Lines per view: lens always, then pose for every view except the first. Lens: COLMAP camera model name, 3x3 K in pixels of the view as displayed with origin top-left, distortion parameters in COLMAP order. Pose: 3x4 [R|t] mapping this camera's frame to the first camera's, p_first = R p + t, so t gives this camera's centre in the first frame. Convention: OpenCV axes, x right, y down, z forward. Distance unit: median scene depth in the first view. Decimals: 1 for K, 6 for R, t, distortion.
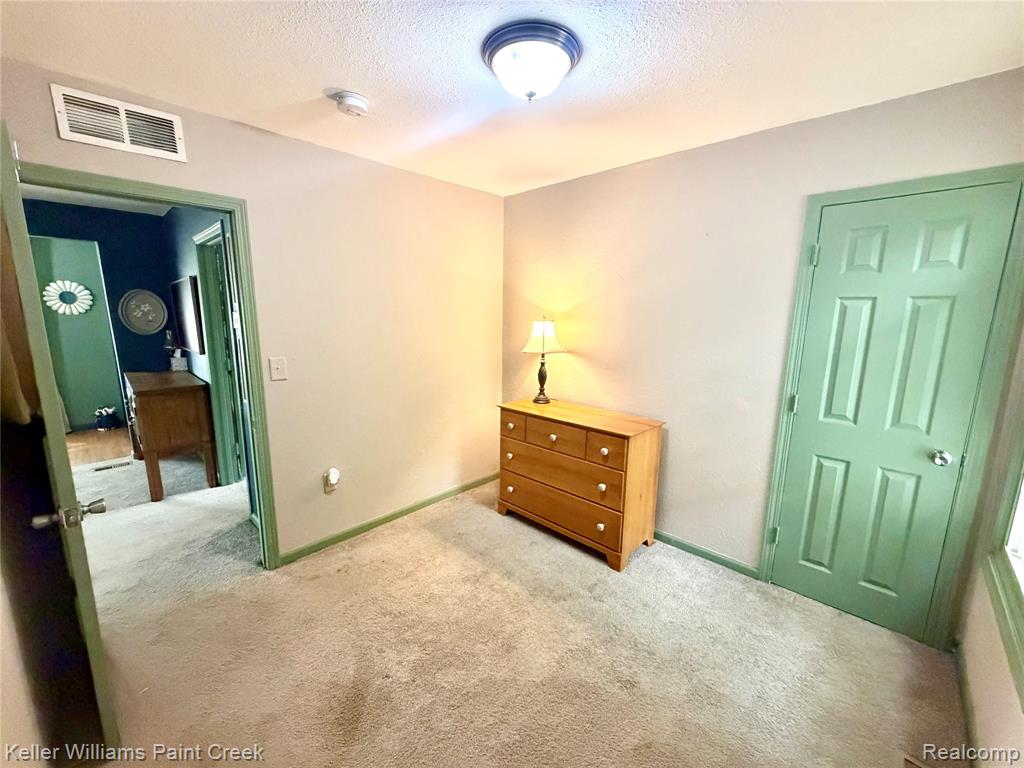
lens RADIAL K [[409.5, 0, 510.8], [0, 409.5, 384.8], [0, 0, 1]] dist [0.001553, 0.000094]
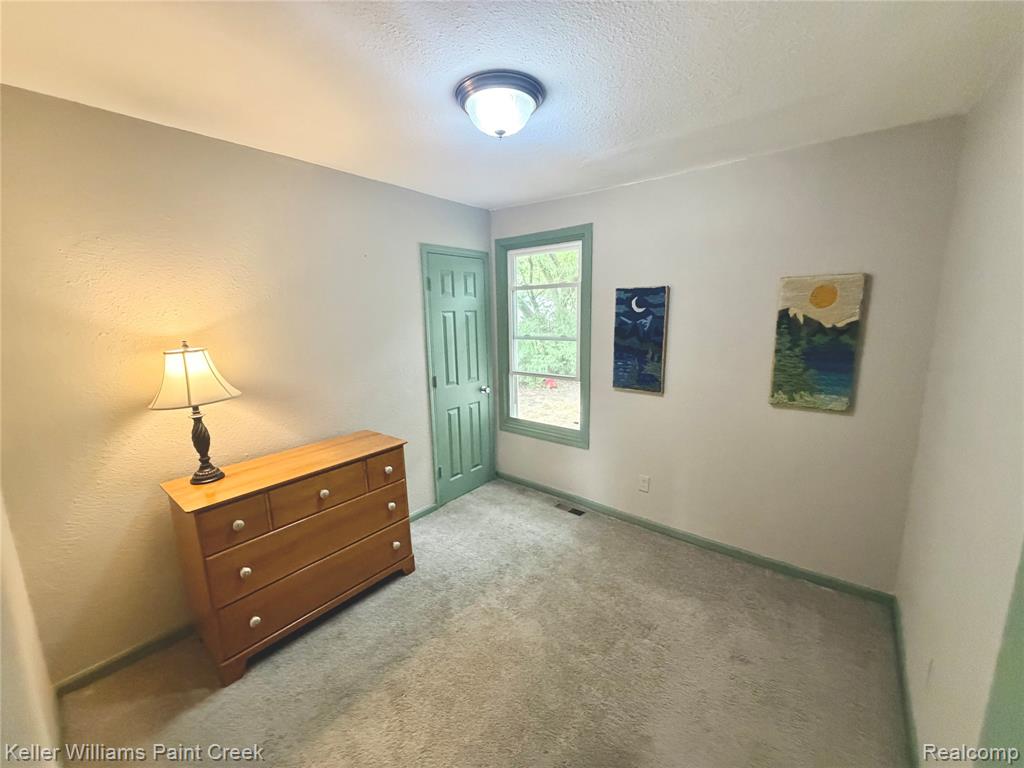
lens RADIAL K [[409.5, 0, 511.6], [0, 409.5, 382.1], [0, 0, 1]] dist [0.001553, 0.000094]
pose [[-0.084011, -0.183645, 0.979396, -0.747124], [0.195083, 0.960820, 0.196895, -0.180991], [-0.977182, 0.207605, -0.044894, 0.747511]]
